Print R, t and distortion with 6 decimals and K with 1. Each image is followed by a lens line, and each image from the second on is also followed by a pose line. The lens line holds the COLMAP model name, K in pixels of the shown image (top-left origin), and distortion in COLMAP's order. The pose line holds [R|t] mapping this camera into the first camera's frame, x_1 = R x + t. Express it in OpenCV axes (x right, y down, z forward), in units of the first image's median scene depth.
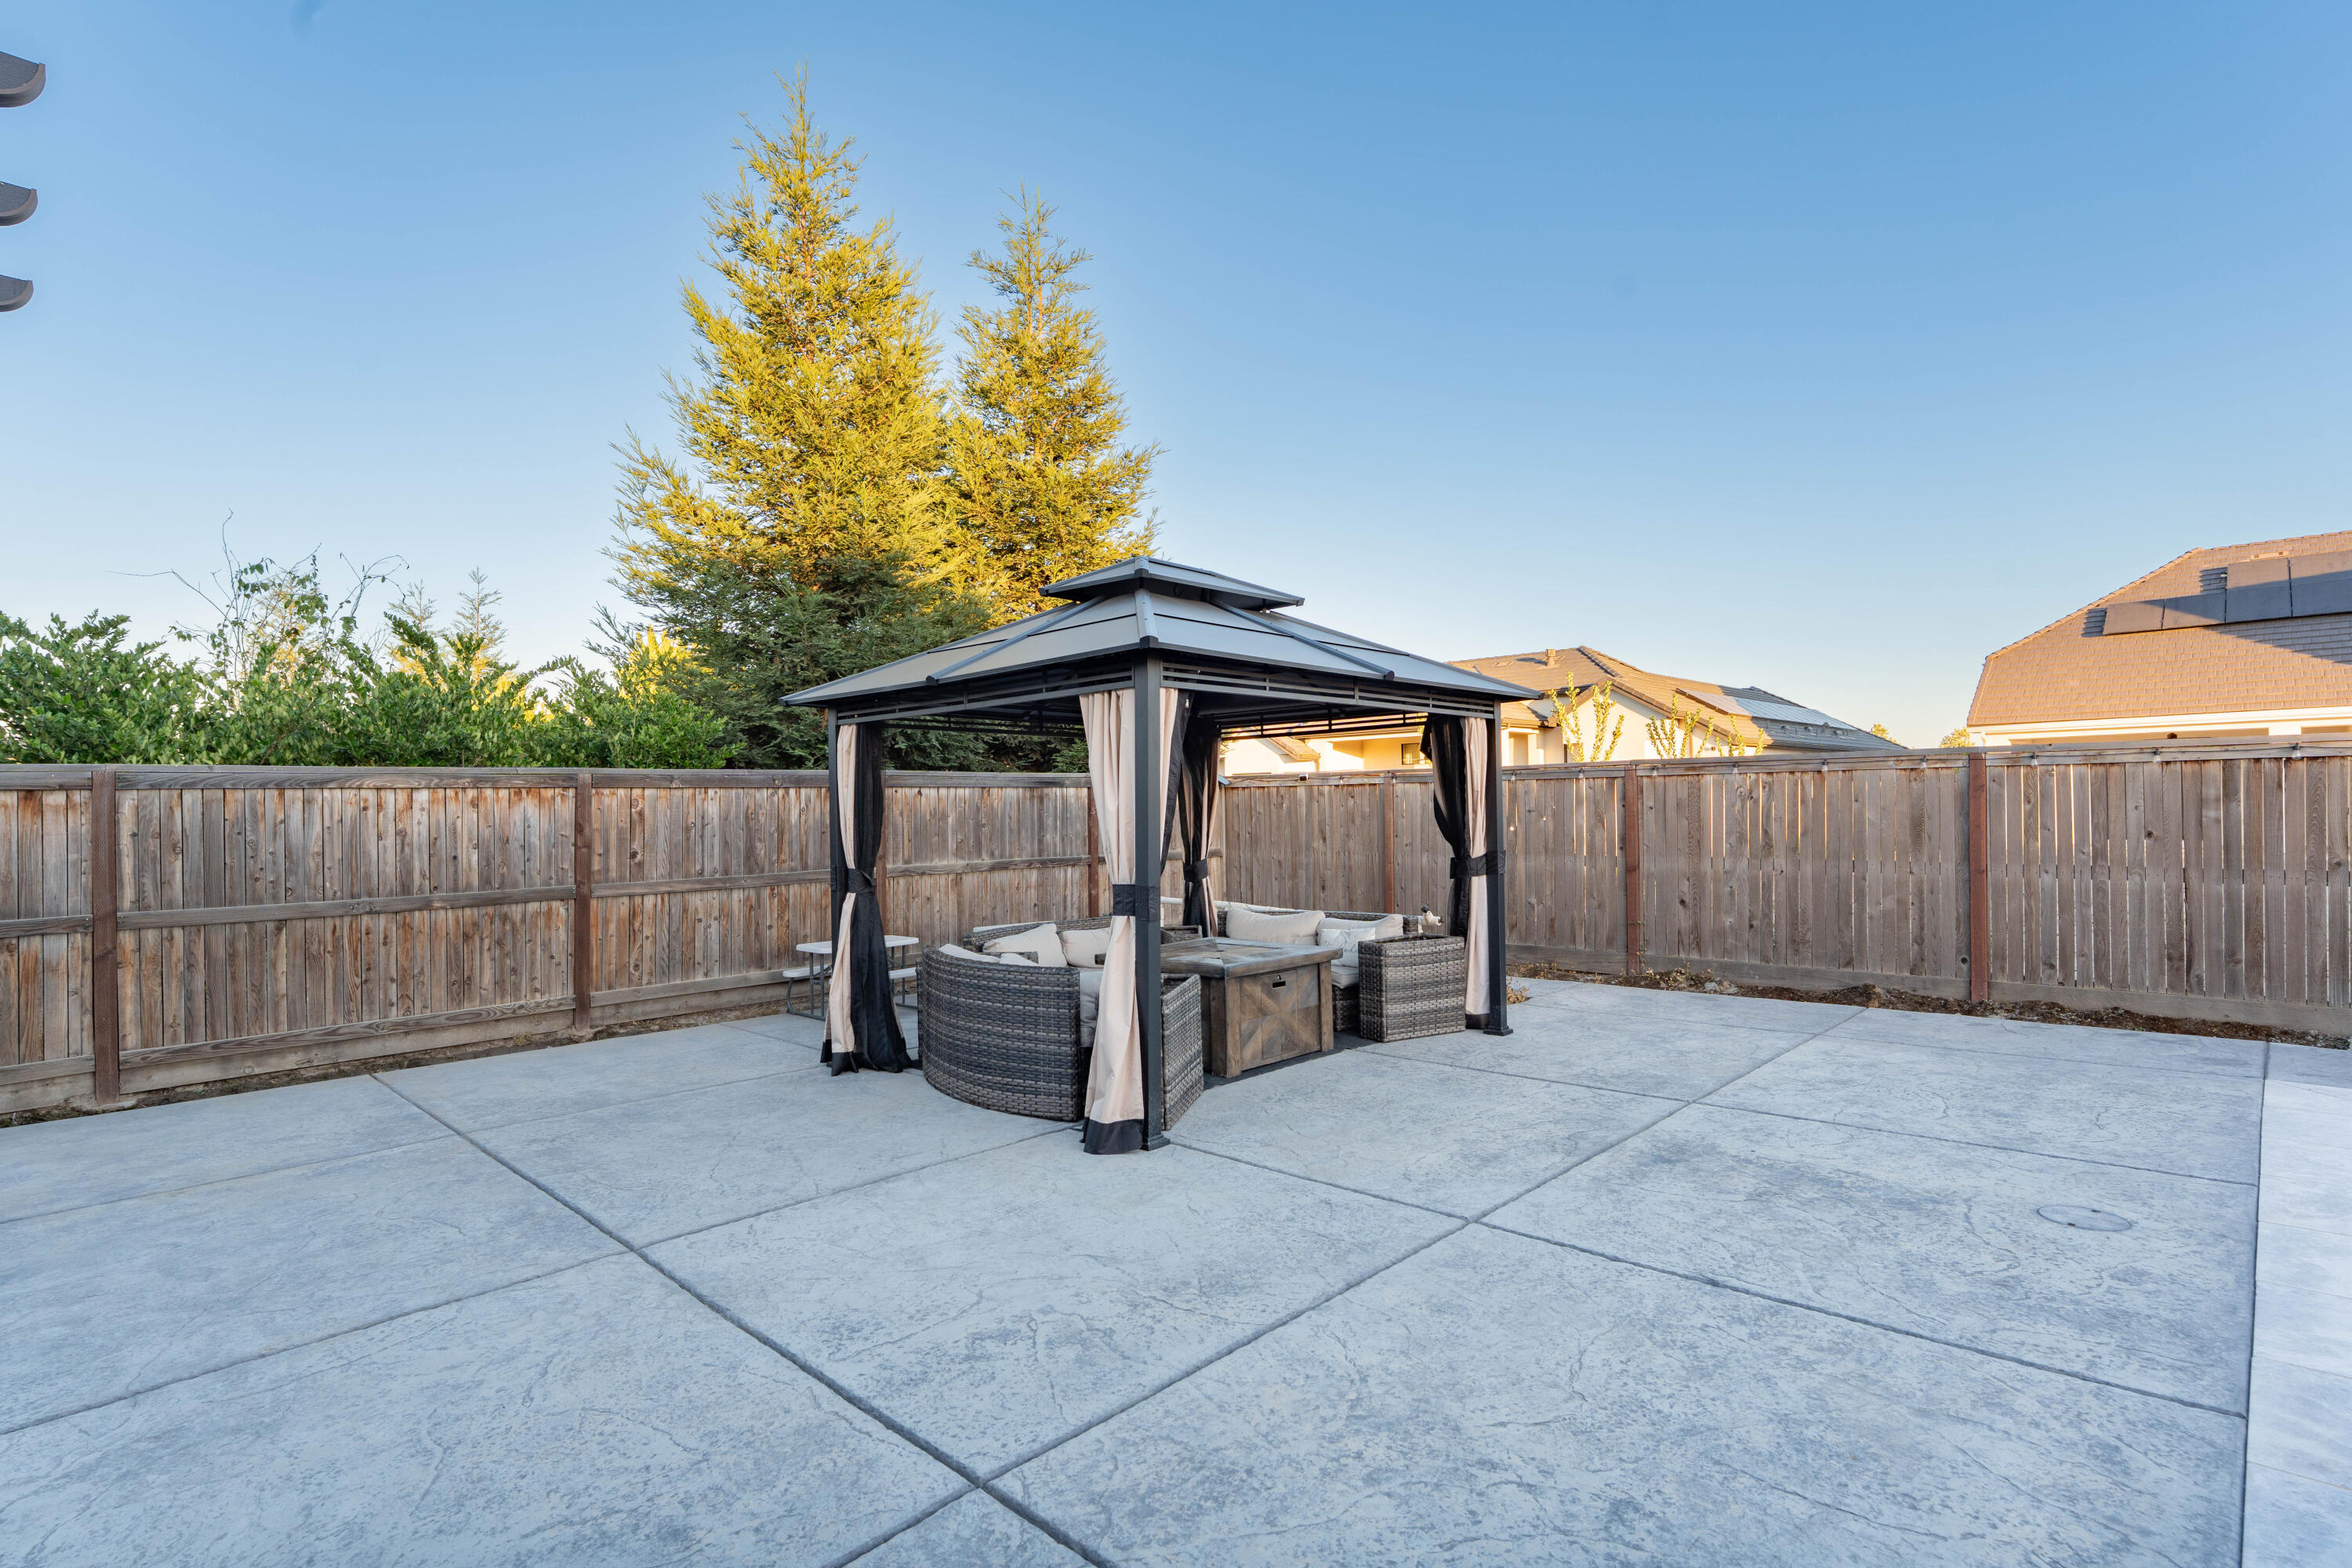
lens RADIAL K [[1130.1, 0, 1175.9], [0, 1130.1, 793.6], [0, 0, 1]] dist [-0.000064, 0.000094]
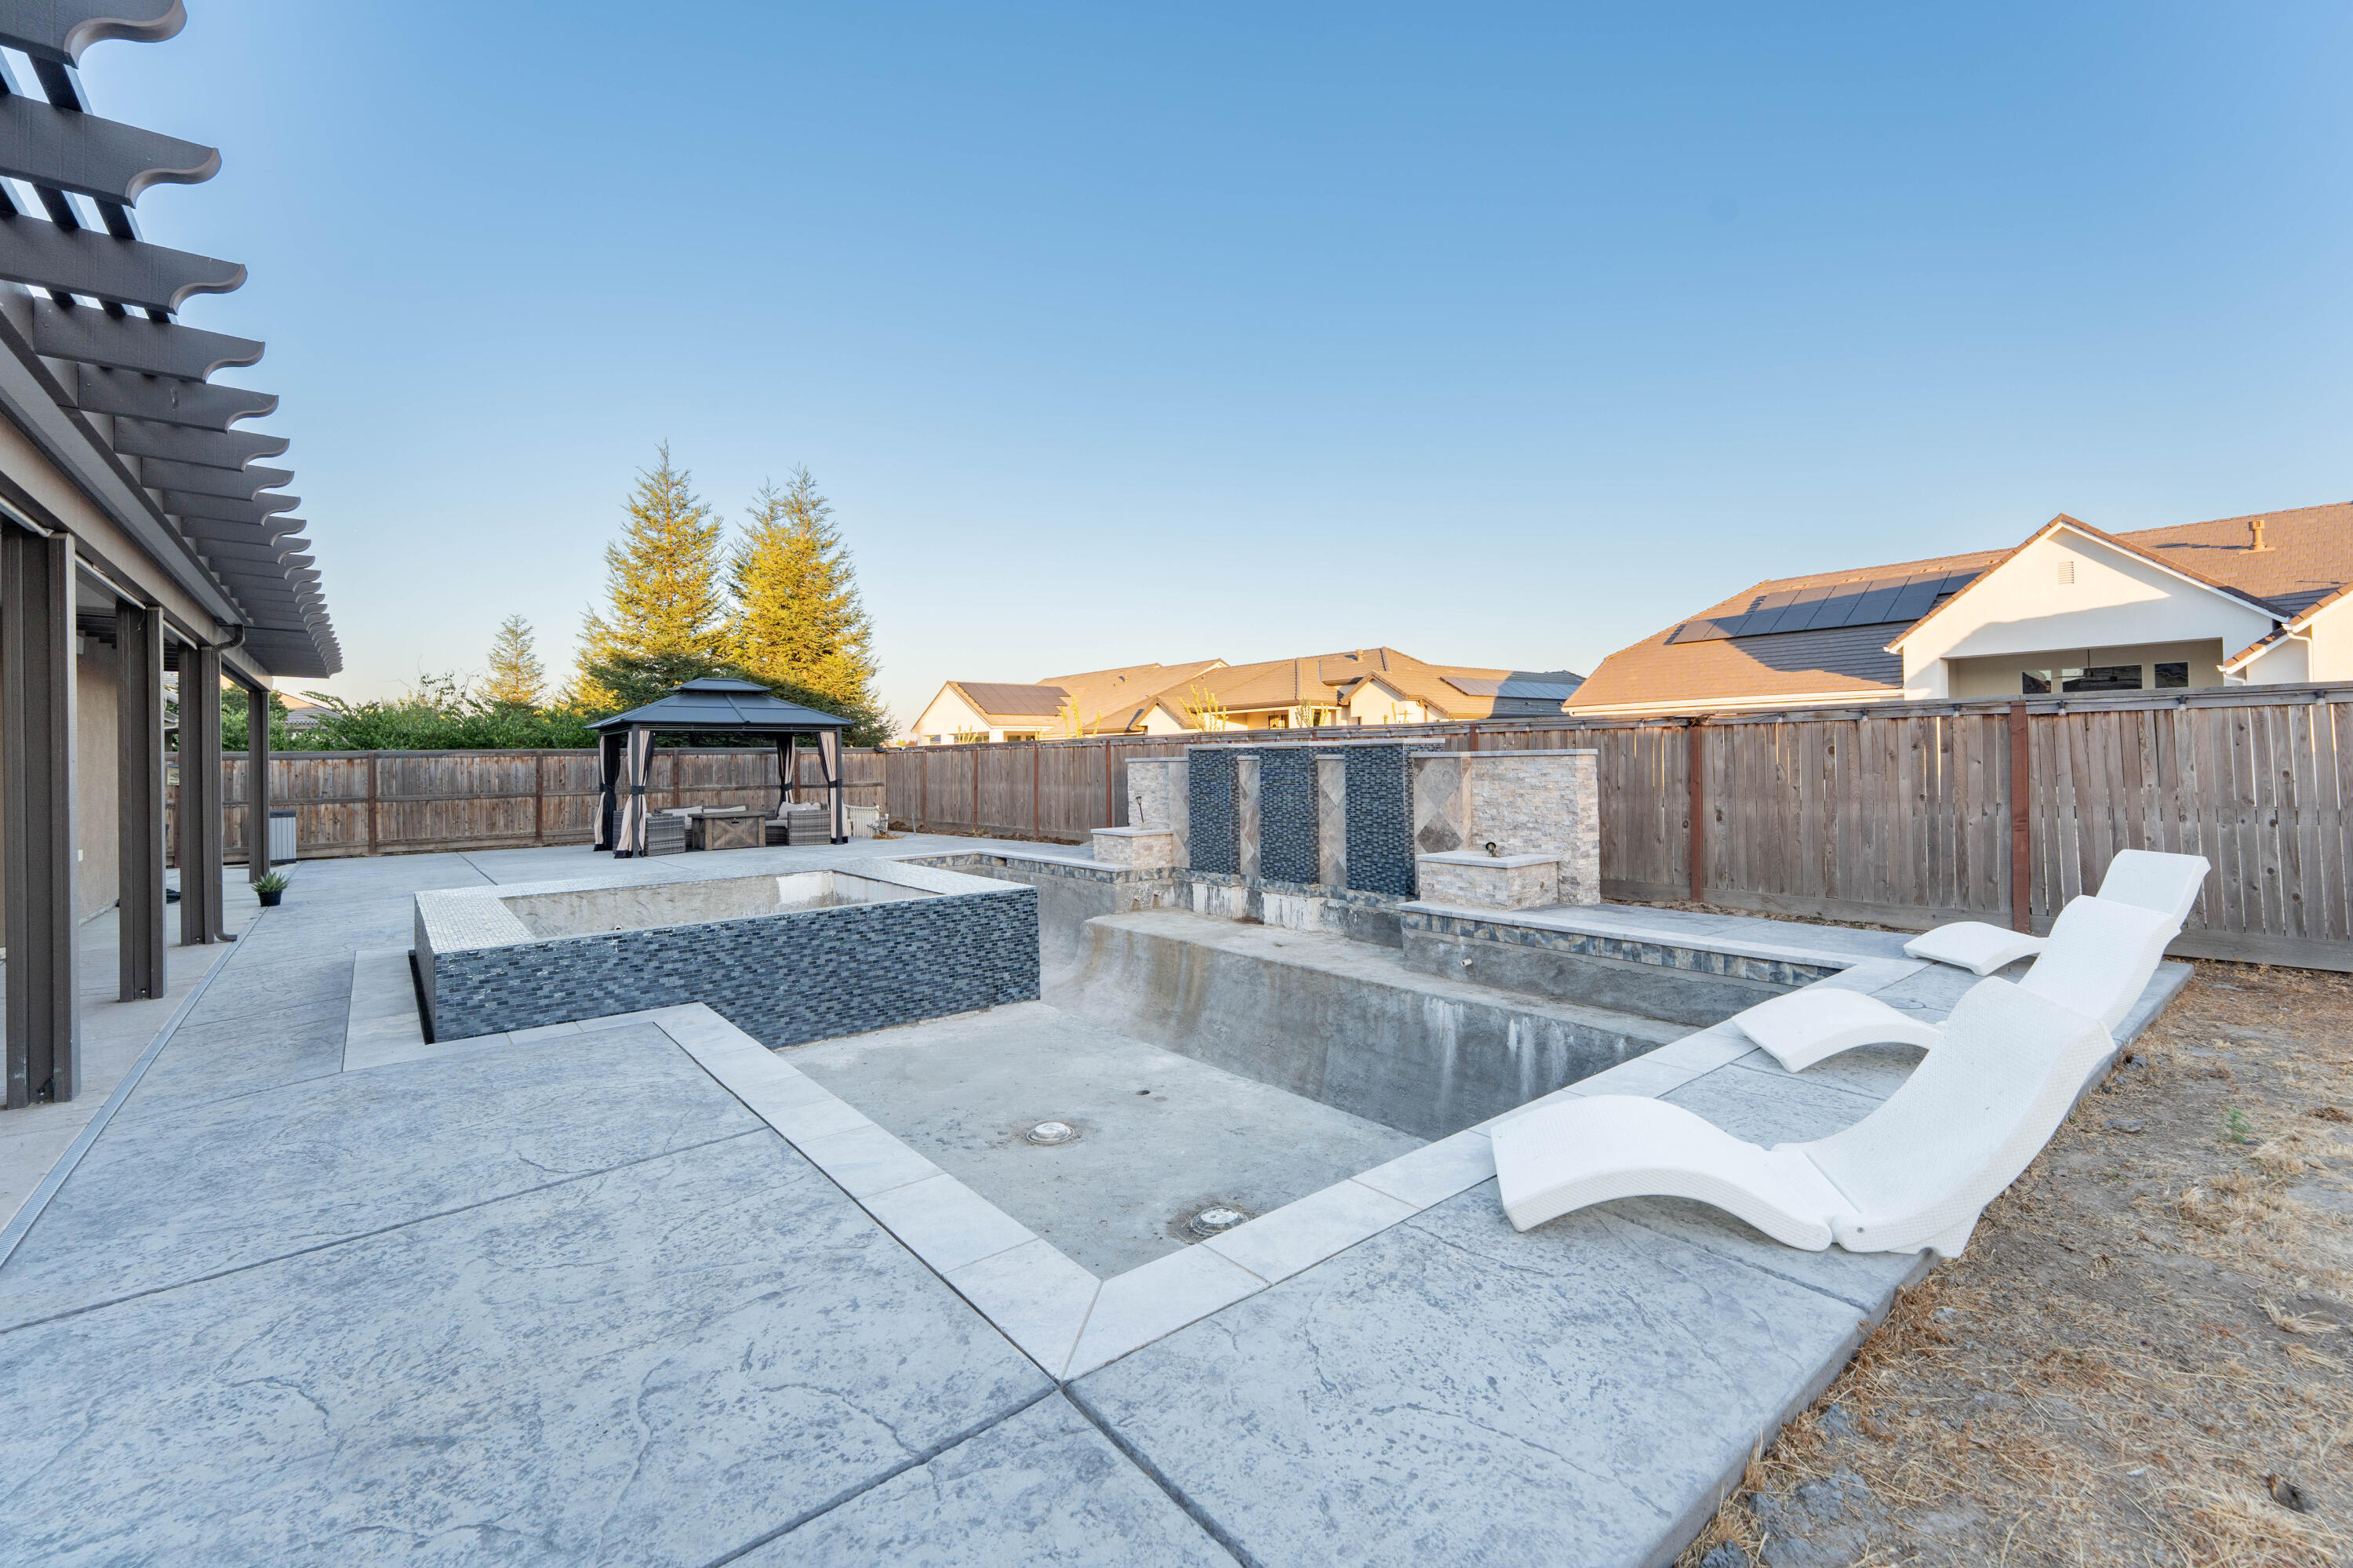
lens RADIAL K [[1010.4, 0, 1253.0], [0, 1010.4, 747.2], [0, 0, 1]] dist [0.002128, 0.000205]
pose [[0.996487, -0.001318, -0.083735, 1.490800], [0.001390, 0.999999, 0.000813, -0.027849], [0.083734, -0.000927, 0.996488, -1.381922]]
